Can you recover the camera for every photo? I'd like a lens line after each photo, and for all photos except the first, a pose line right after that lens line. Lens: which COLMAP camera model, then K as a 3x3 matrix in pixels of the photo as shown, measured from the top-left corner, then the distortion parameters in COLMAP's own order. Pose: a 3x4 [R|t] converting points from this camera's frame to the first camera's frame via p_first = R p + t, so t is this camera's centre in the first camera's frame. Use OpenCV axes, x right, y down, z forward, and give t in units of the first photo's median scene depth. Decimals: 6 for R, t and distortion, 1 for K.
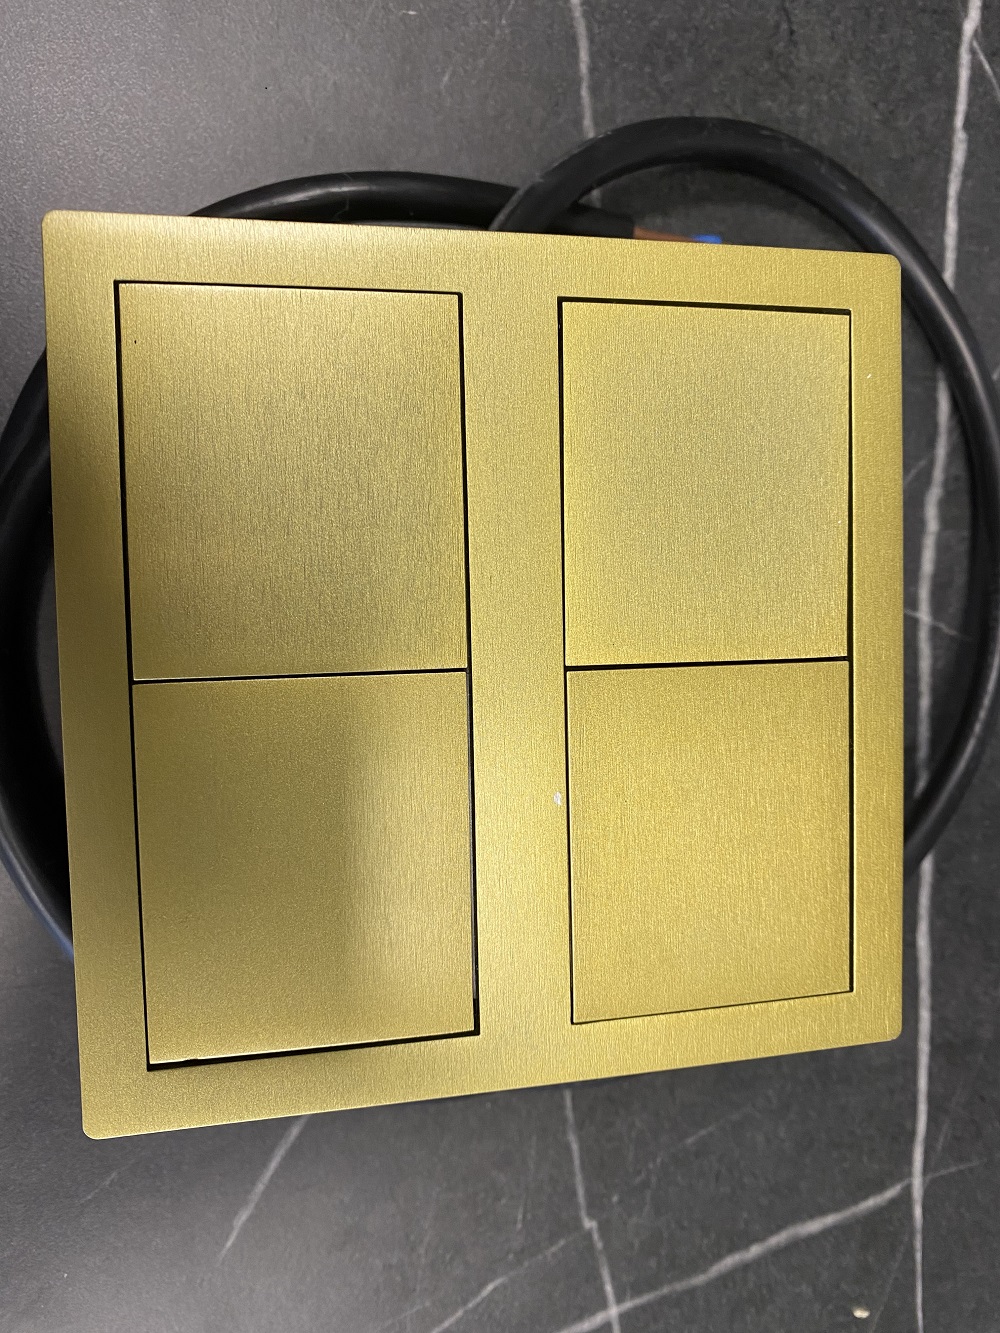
lens RADIAL K [[991.6, 0, 500.1], [0, 991.6, 656.6], [0, 0, 1]] dist [-0.003228, 0.016663]
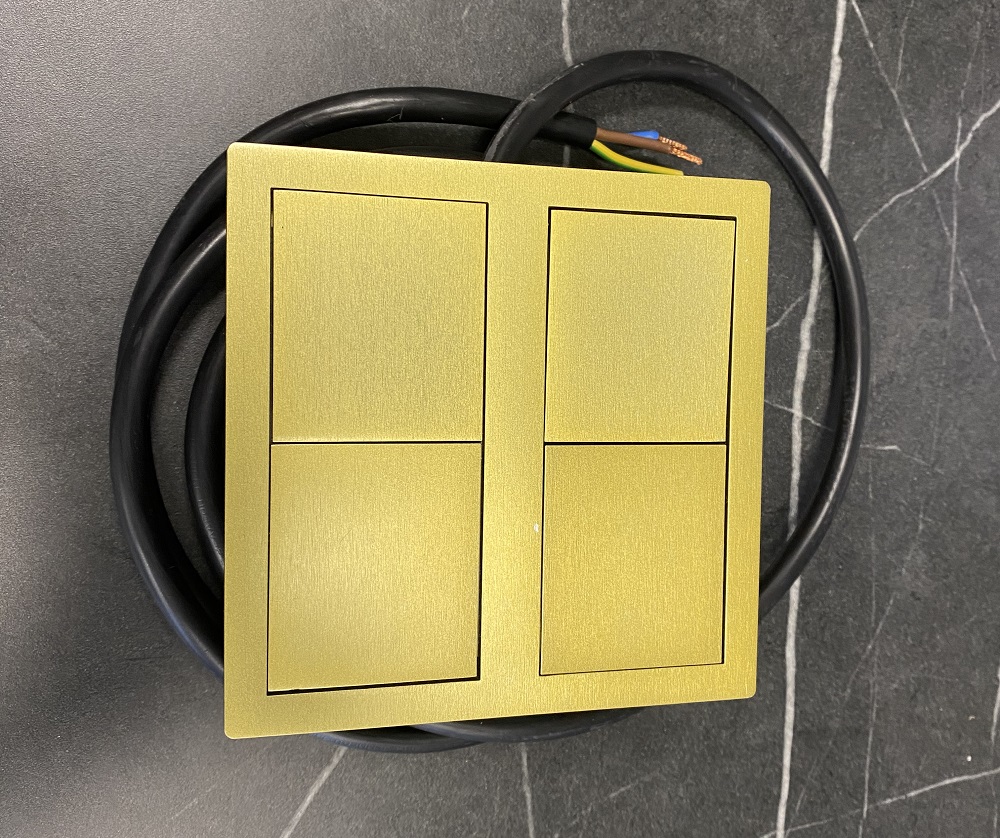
lens RADIAL K [[973.3, 0, 500.5], [0, 973.3, 419.1], [0, 0, 1]] dist [0.051261, 0.000000]
pose [[0.997541, 0.036569, 0.059787, -0.063030], [-0.036414, 0.999330, -0.003671, -0.012077], [-0.059881, 0.001485, 0.998204, -0.343593]]
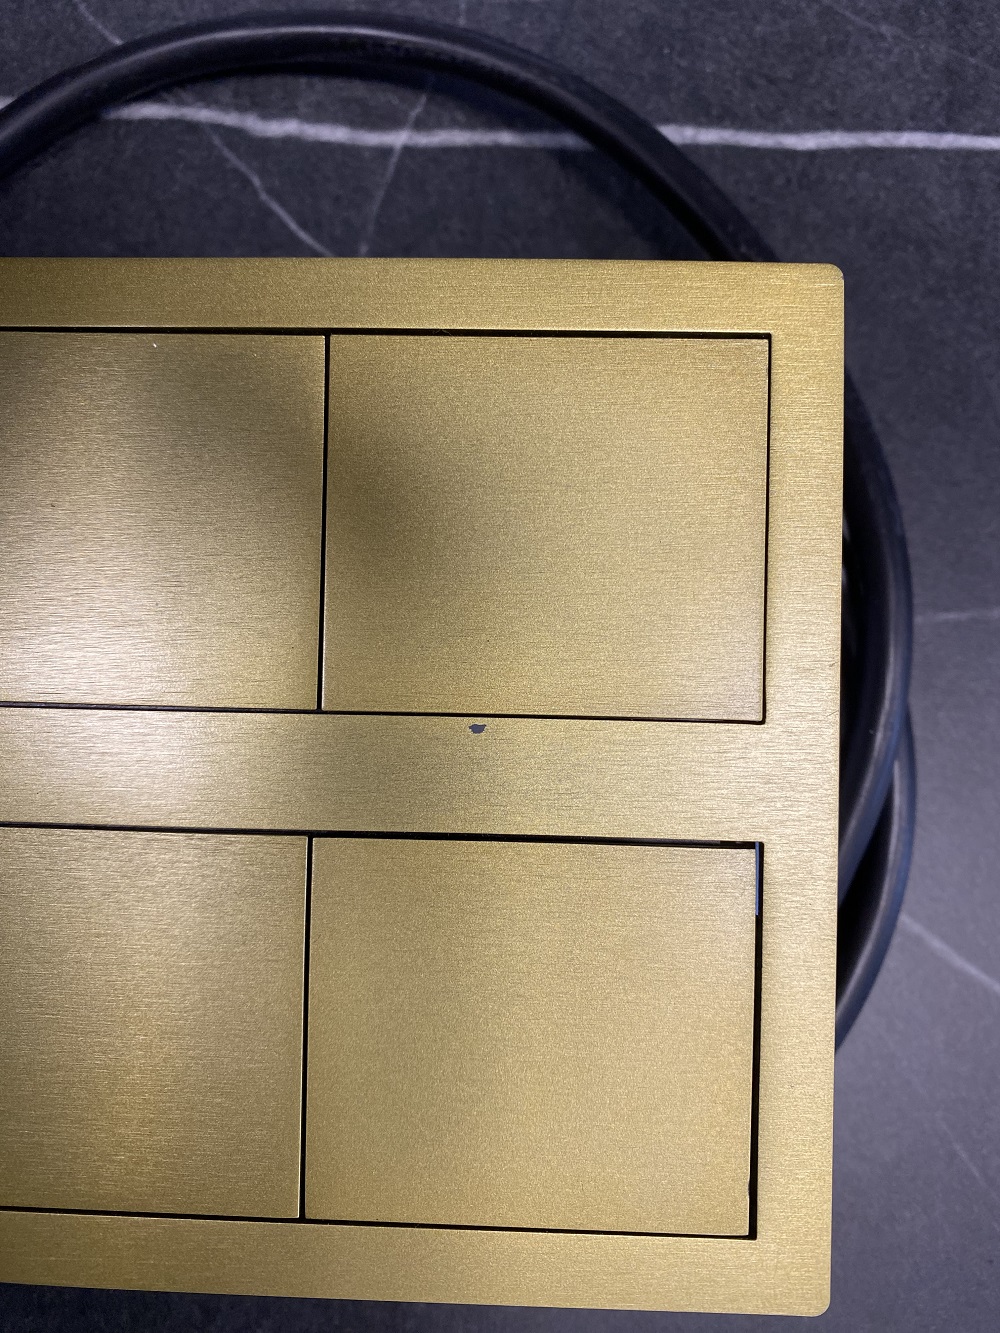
lens RADIAL K [[991.6, 0, 501.9], [0, 991.6, 661.2], [0, 0, 1]] dist [-0.003228, 0.016663]
pose [[0.039584, -0.984122, -0.173021, 0.165240], [0.995115, 0.054498, -0.082312, 0.148920], [0.090434, -0.168918, 0.981473, 0.146589]]
